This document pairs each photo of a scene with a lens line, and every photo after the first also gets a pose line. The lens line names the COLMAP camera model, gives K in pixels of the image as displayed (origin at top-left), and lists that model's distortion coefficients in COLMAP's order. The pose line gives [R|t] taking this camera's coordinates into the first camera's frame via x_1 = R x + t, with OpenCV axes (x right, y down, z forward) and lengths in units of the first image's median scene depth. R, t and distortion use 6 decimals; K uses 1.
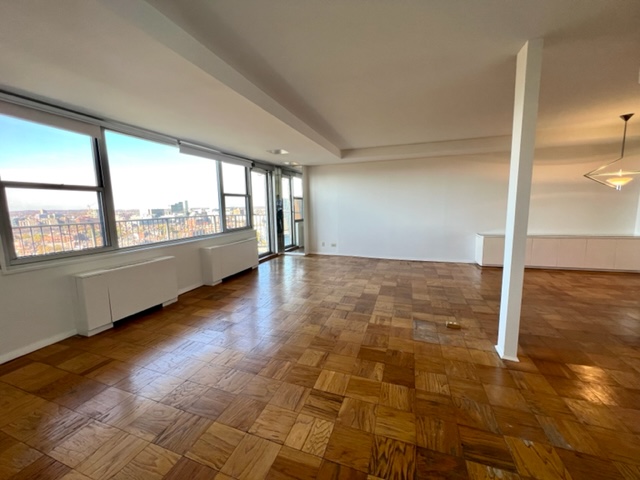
lens RADIAL K [[258.3, 0, 318.8], [0, 258.3, 238.1], [0, 0, 1]] dist [-0.002887, -0.000411]
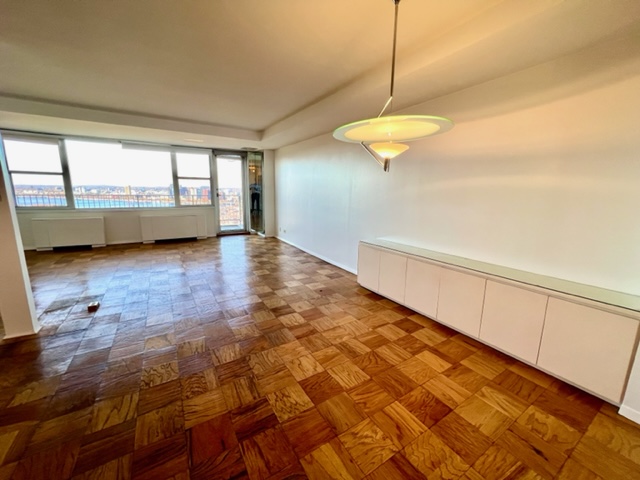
lens RADIAL K [[258.3, 0, 321.3], [0, 258.3, 239.1], [0, 0, 1]] dist [-0.002887, -0.000411]
pose [[0.772168, 0.151201, -0.617167, 1.355319], [-0.113545, 0.988477, 0.100107, -0.099349], [0.625191, -0.007223, 0.780438, 0.572703]]
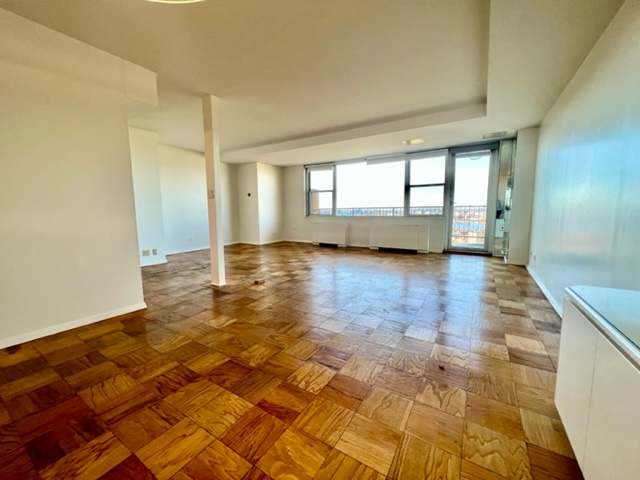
lens RADIAL K [[258.3, 0, 315.6], [0, 258.3, 235.8], [0, 0, 1]] dist [-0.002887, -0.000411]
pose [[-0.238699, 0.117583, -0.963949, 1.265913], [-0.110236, 0.982945, 0.147198, -0.088651], [0.964816, 0.141398, -0.221666, 1.146032]]
